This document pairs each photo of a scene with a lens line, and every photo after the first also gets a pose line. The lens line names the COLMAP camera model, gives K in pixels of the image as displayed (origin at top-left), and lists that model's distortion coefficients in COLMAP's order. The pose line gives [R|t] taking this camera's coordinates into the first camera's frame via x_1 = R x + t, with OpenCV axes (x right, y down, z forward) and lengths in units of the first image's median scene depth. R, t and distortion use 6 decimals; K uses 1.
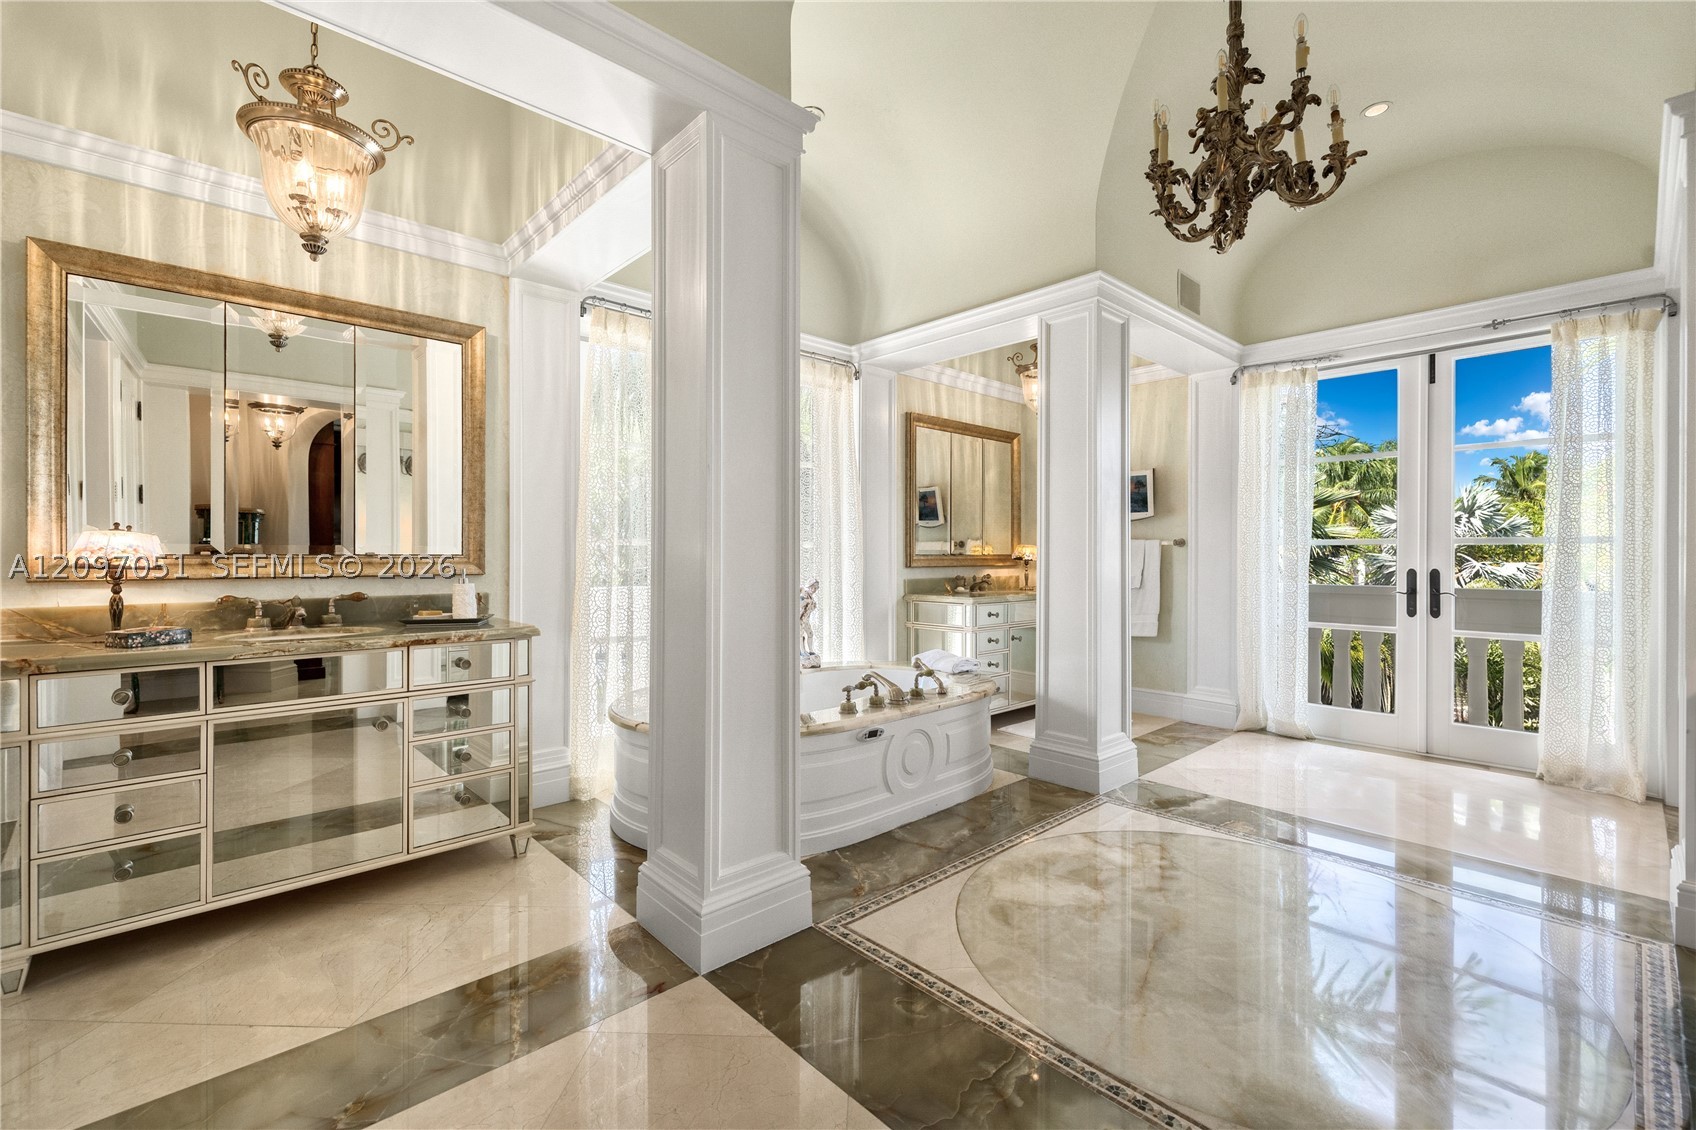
lens RADIAL K [[729.7, 0, 846.2], [0, 729.7, 553.7], [0, 0, 1]] dist [0.006786, -0.000011]
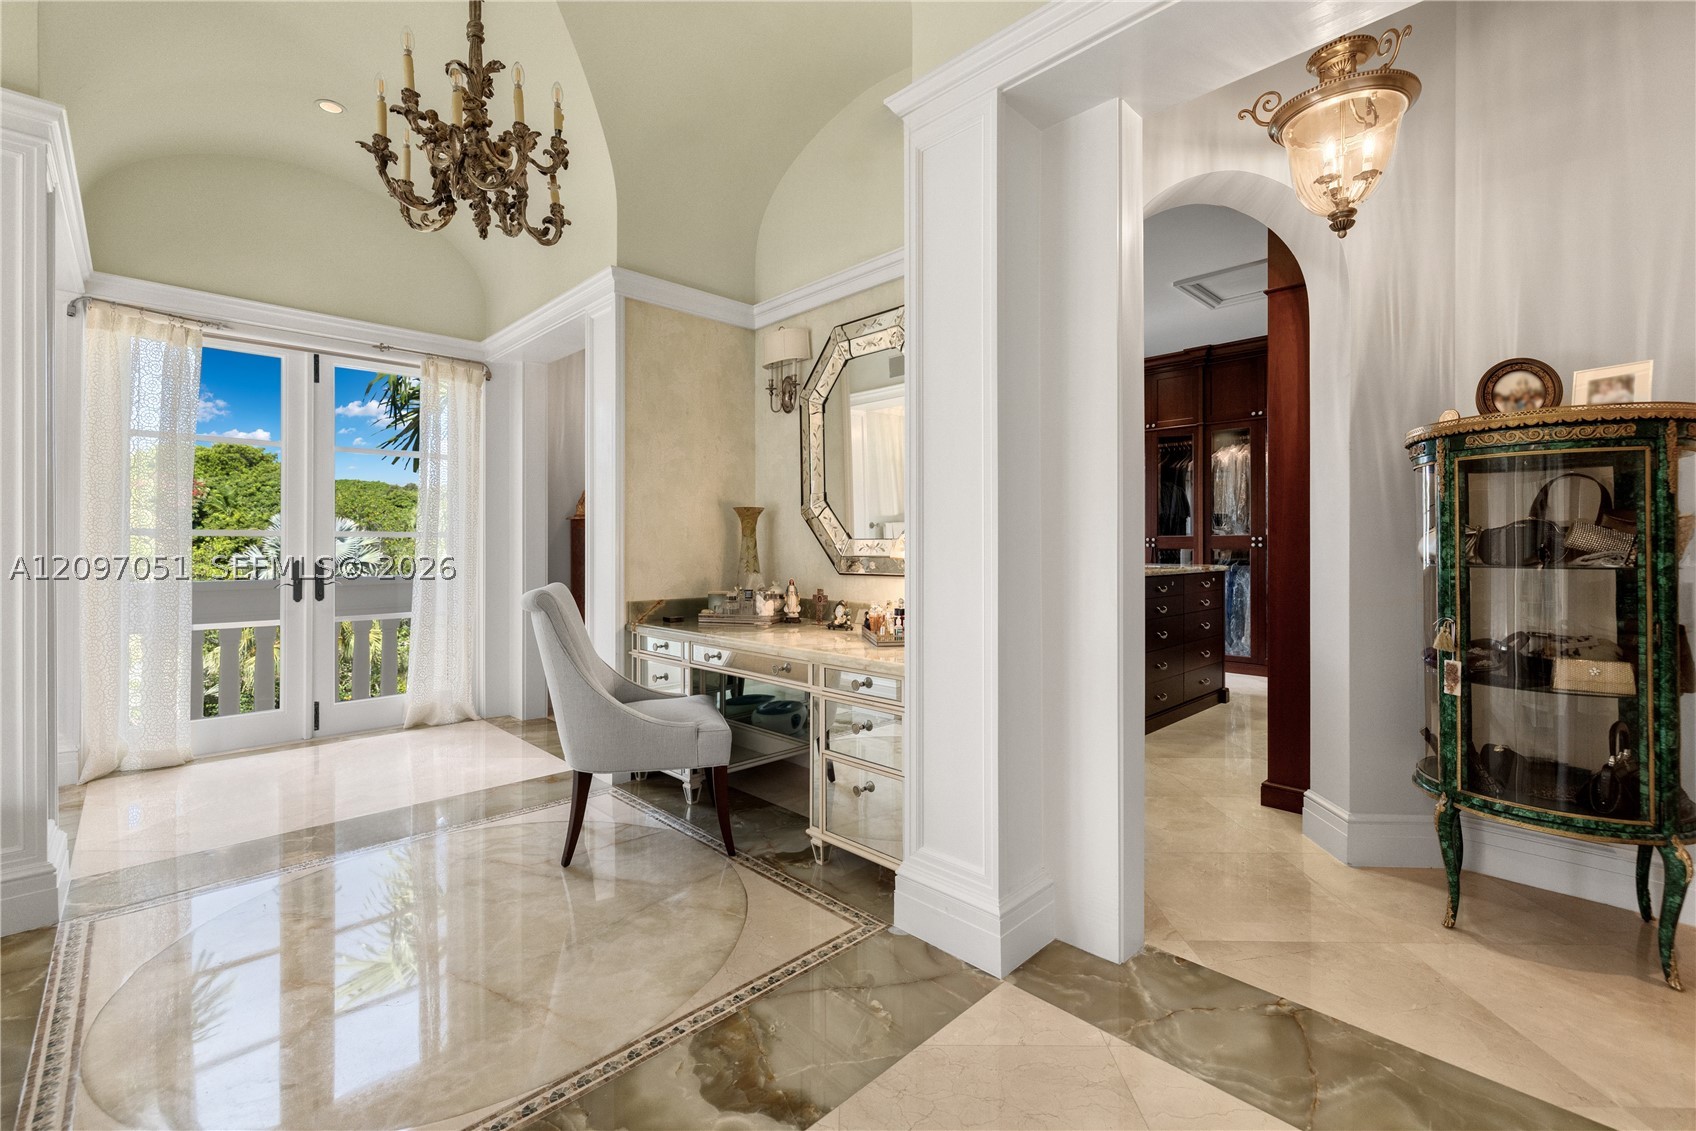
lens RADIAL K [[729.7, 0, 841.6], [0, 729.7, 541.8], [0, 0, 1]] dist [0.006786, -0.000011]
pose [[-0.023656, 0.003278, 0.999715, -0.332578], [0.000977, 0.999994, -0.003256, -0.000686], [-0.999720, 0.000900, -0.023659, 0.347730]]
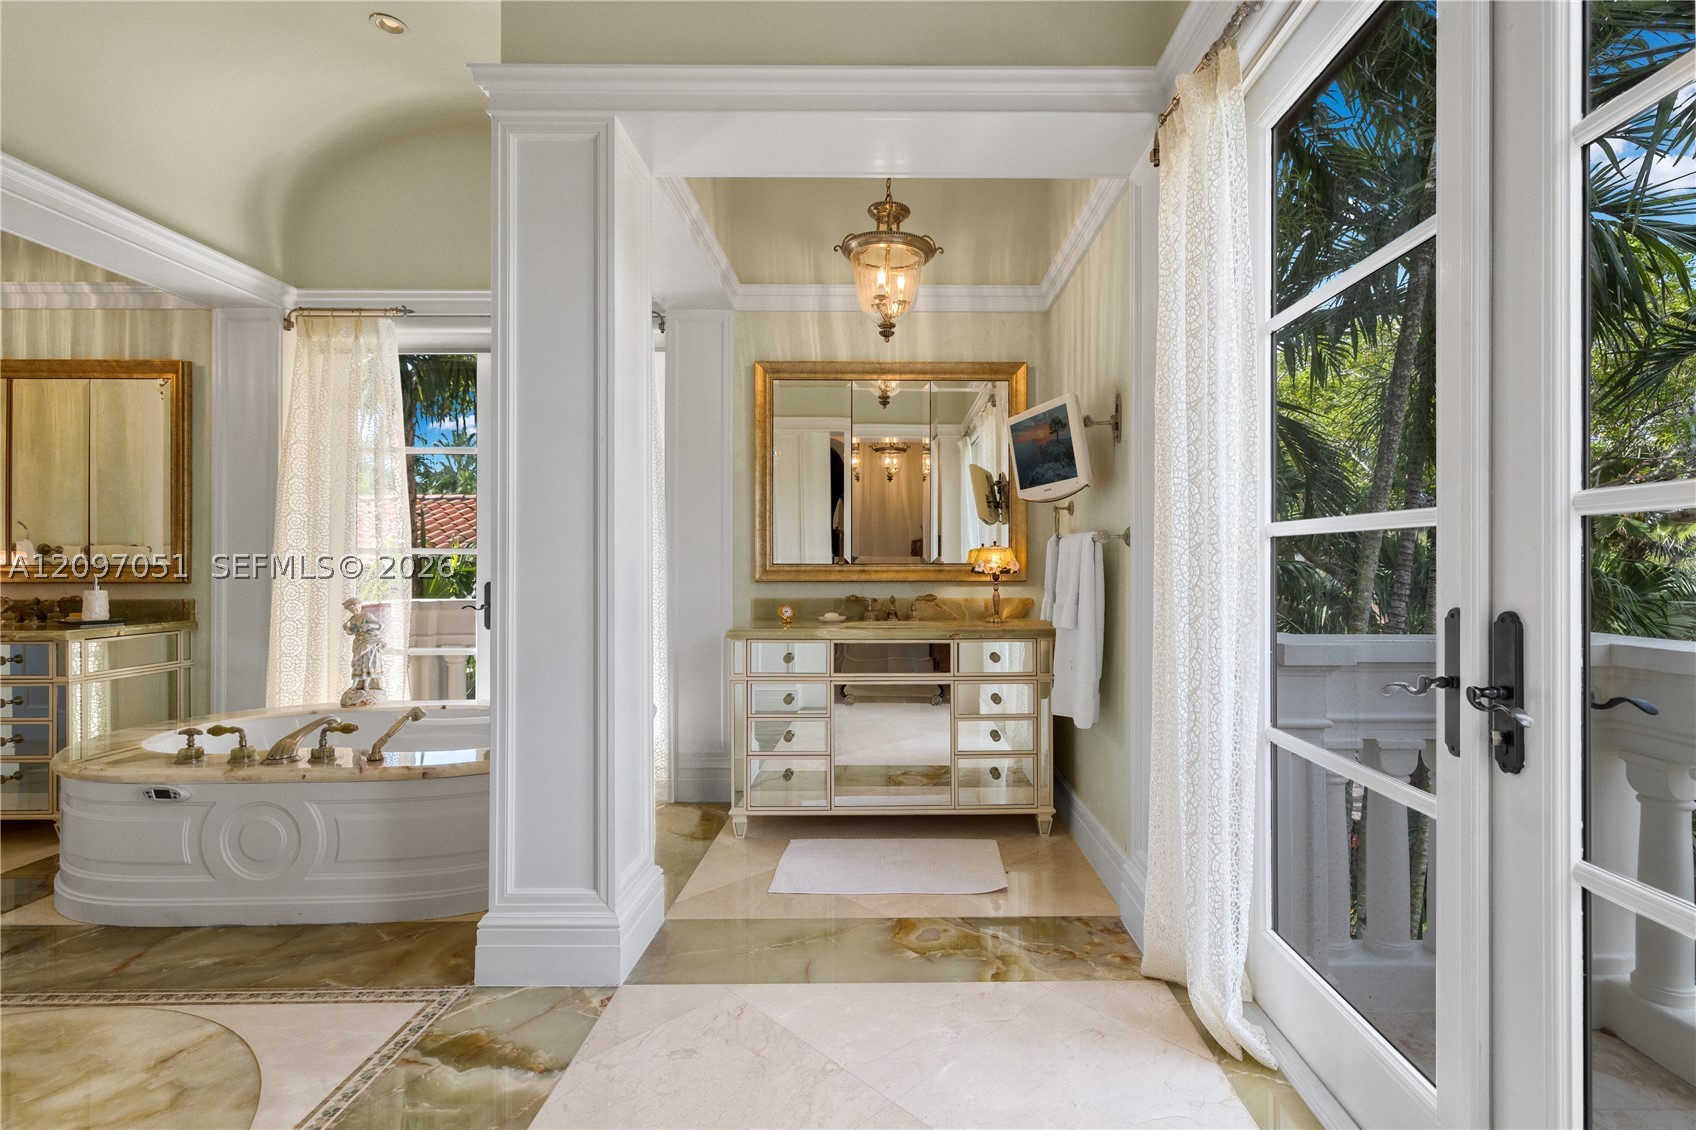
lens RADIAL K [[769.4, 0, 861.3], [0, 769.4, 568.6], [0, 0, 1]] dist [0.000723, 0.000721]
pose [[0.741352, -0.000314, -0.671116, 1.005896], [0.001817, 0.999997, 0.001540, 0.006008], [0.671114, -0.002361, 0.741350, 0.787698]]
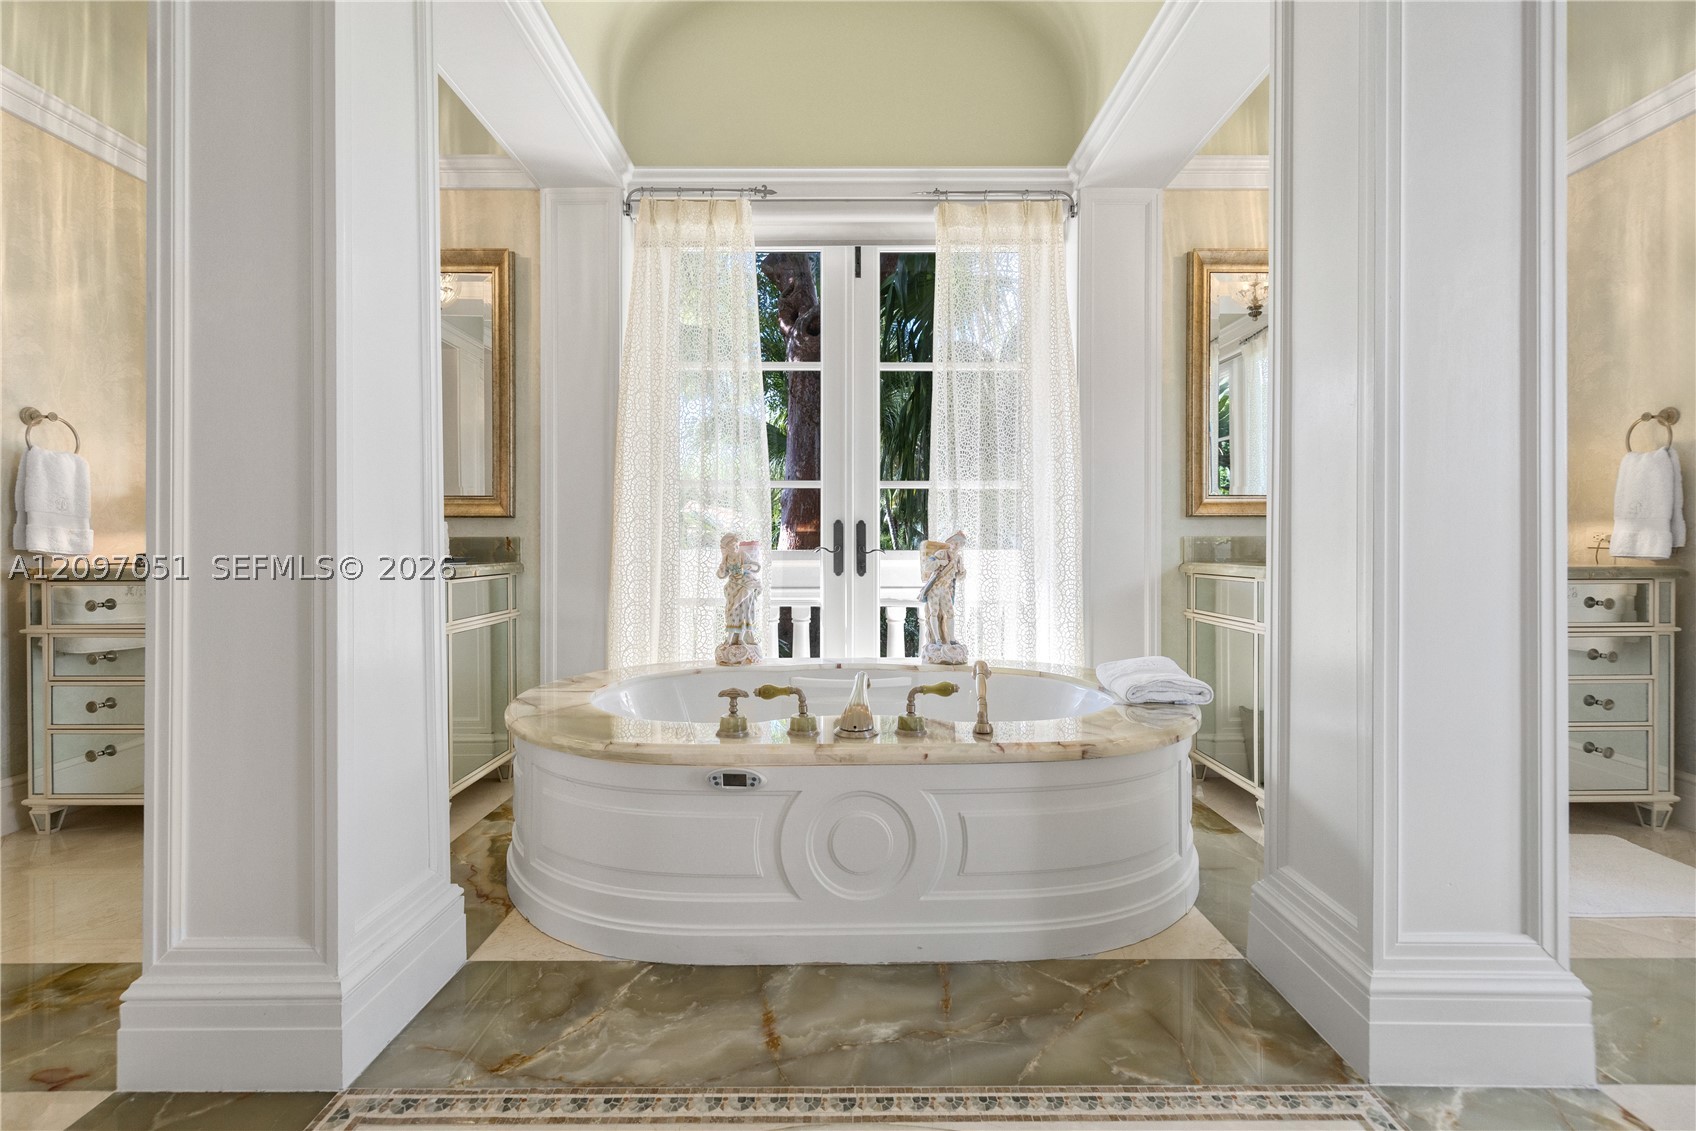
lens RADIAL K [[729.7, 0, 832.5], [0, 729.7, 549.3], [0, 0, 1]] dist [0.006786, -0.000011]
pose [[0.736174, 0.004170, -0.676780, 0.411494], [0.001801, 0.999965, 0.008120, 0.059234], [0.676790, -0.007196, 0.736141, 0.567581]]
